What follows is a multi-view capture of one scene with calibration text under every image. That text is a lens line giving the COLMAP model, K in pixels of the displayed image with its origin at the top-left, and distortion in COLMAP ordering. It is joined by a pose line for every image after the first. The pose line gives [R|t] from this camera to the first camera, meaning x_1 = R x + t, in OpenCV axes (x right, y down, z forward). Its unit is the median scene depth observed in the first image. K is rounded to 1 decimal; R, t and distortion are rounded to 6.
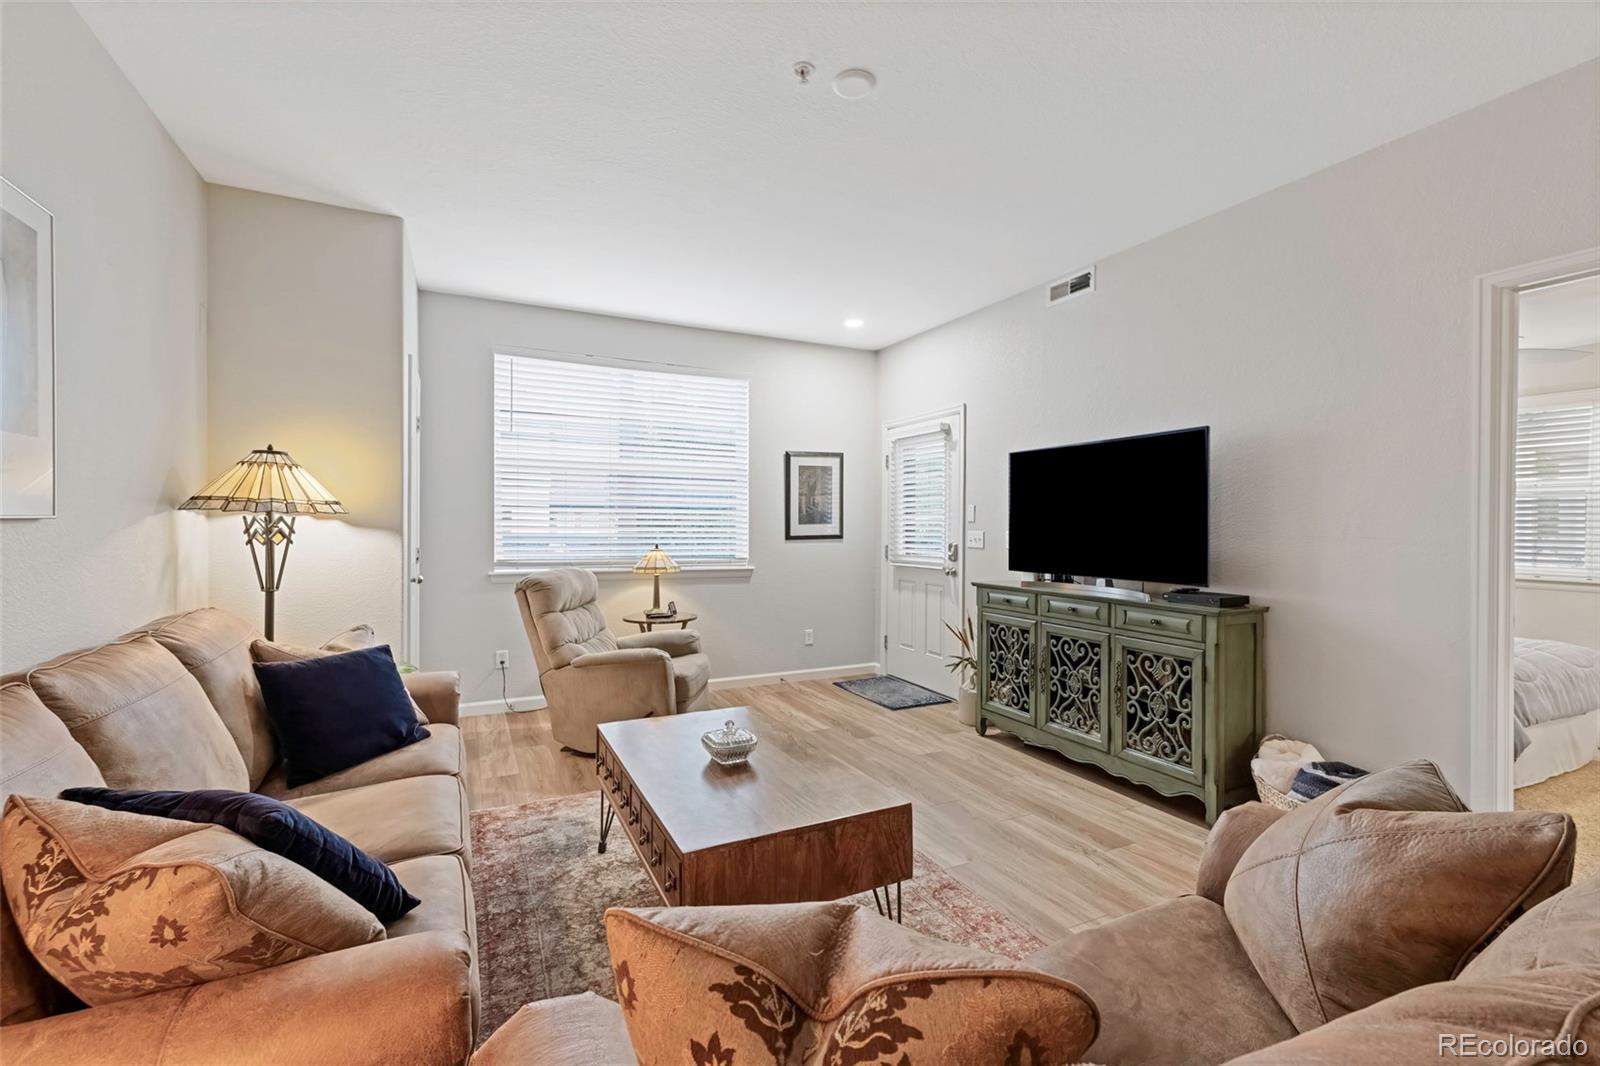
lens RADIAL K [[696.2, 0, 798.0], [0, 696.2, 521.7], [0, 0, 1]] dist [0.010043, 0.000482]
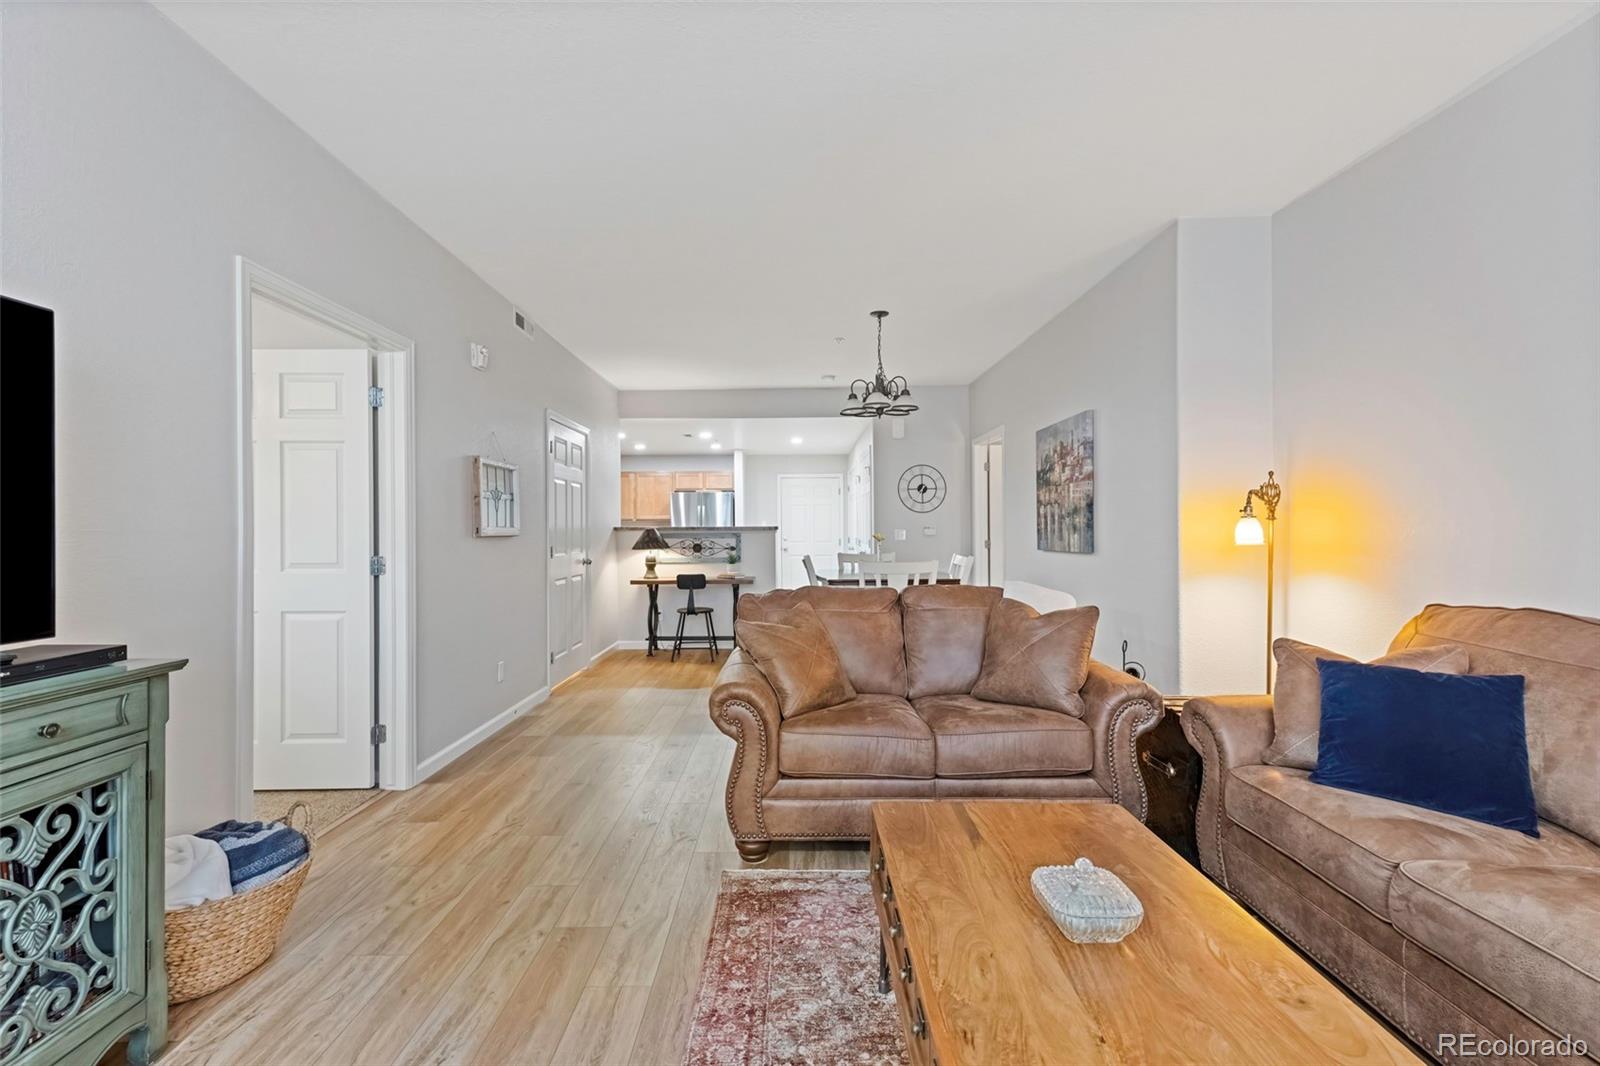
lens RADIAL K [[696.2, 0, 790.8], [0, 696.2, 527.5], [0, 0, 1]] dist [0.010043, 0.000482]
pose [[-0.896946, 0.002436, 0.442133, -0.083433], [0.001333, 0.999995, -0.002805, 0.015140], [-0.442137, -0.001926, -0.896945, 0.992531]]
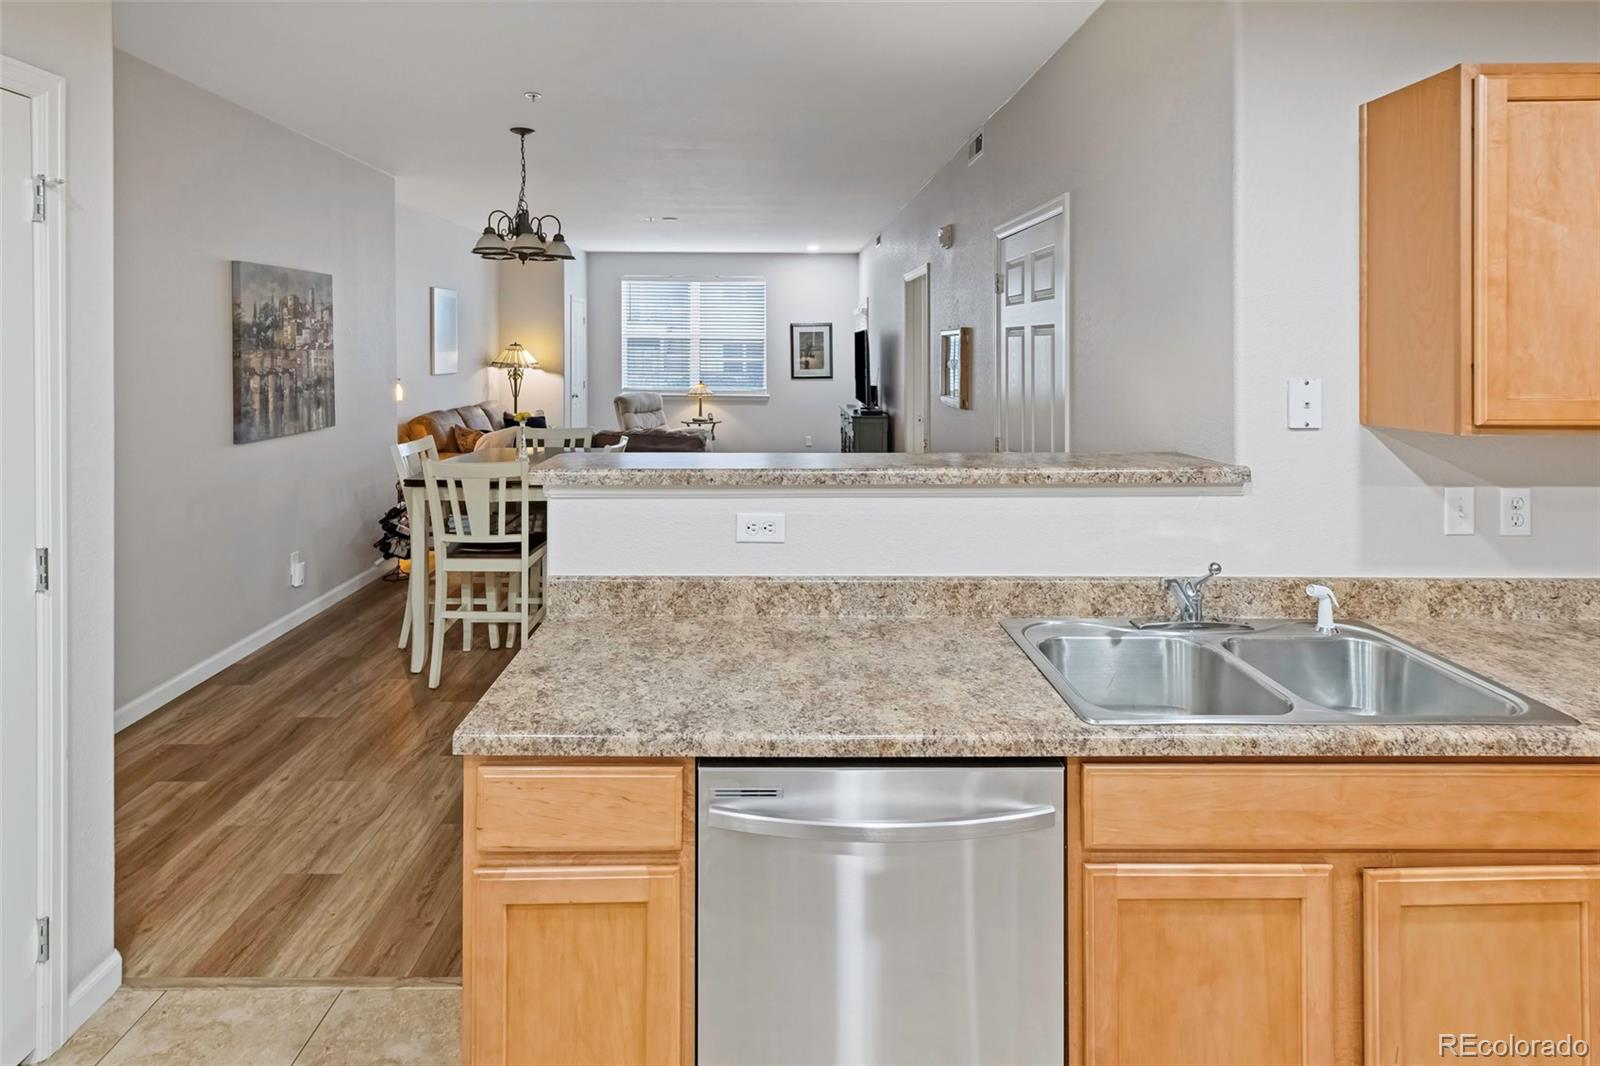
lens RADIAL K [[872.5, 0, 786.0], [0, 872.5, 350.6], [0, 0, 1]] dist [0.003565, 0.000734]
pose [[0.905259, 0.001502, -0.424858, 1.207919], [0.000316, 0.999991, 0.004210, -0.069127], [0.424860, -0.003945, 0.905250, -1.191866]]
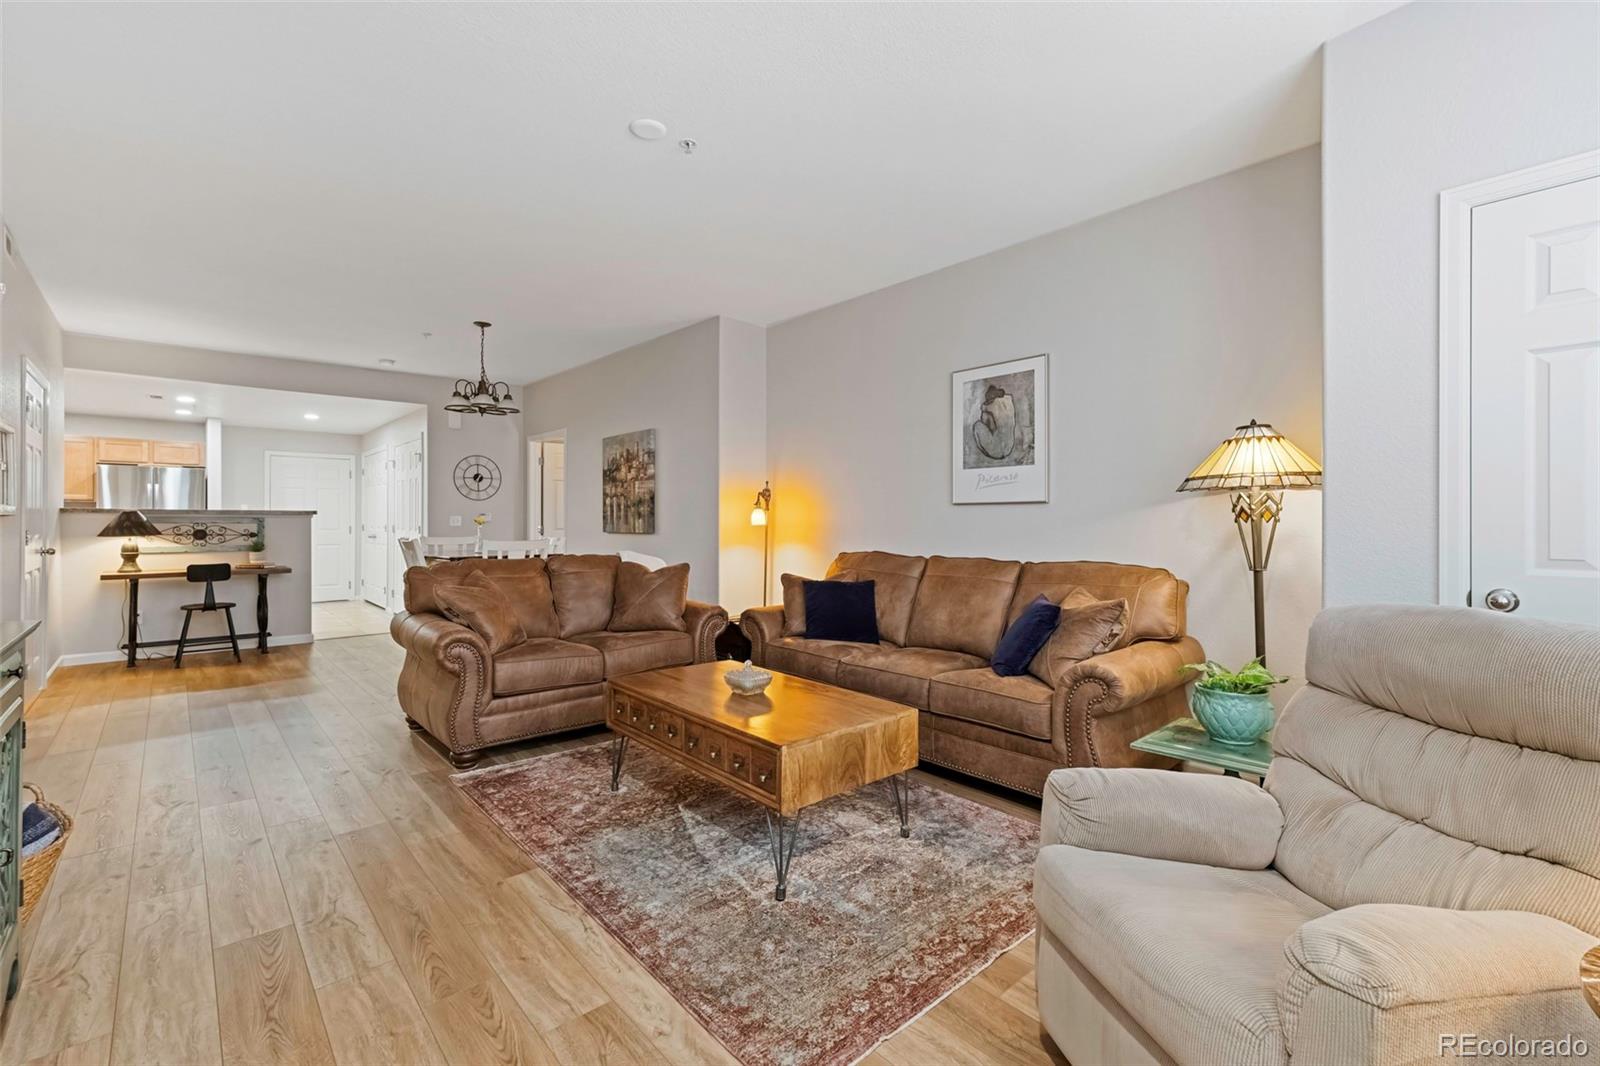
lens RADIAL K [[696.2, 0, 800.8], [0, 696.2, 524.8], [0, 0, 1]] dist [0.010043, 0.000482]
pose [[-0.961683, -0.004852, -0.274122, 0.091275], [-0.006208, 0.999972, 0.004082, 0.027393], [0.274095, 0.005627, -0.961686, 1.354372]]
